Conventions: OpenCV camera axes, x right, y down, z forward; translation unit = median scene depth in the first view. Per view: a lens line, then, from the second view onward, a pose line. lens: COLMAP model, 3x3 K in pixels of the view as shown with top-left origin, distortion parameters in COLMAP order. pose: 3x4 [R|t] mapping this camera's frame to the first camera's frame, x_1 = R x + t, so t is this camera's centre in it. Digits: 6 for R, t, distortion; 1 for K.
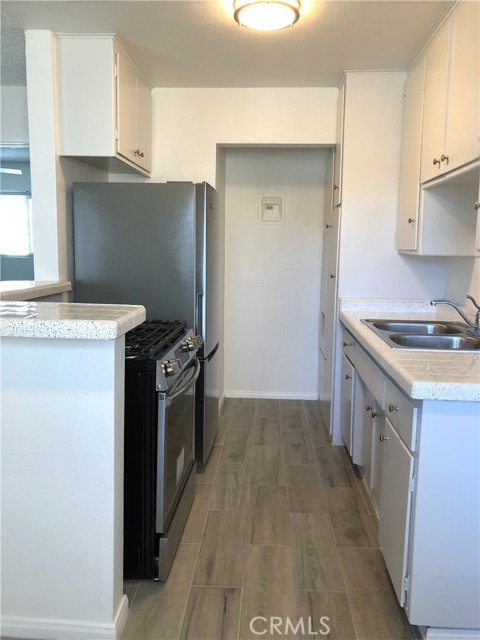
lens RADIAL K [[527.2, 0, 240.0], [0, 527.2, 320.0], [0, 0, 1]] dist [0.033210, -0.004069]
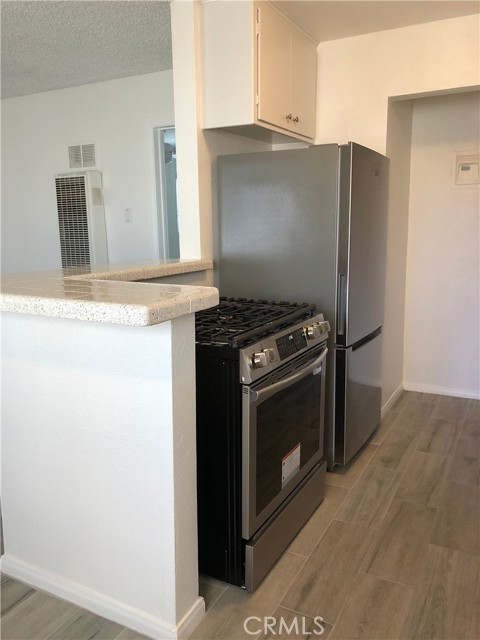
lens RADIAL K [[527.2, 0, 240.0], [0, 527.2, 320.0], [0, 0, 1]] dist [0.033210, -0.004069]
pose [[0.907938, 0.047498, -0.416405, 0.144308], [-0.028851, 0.998284, 0.050963, -0.012415], [0.418111, -0.034258, 0.907750, 0.137034]]
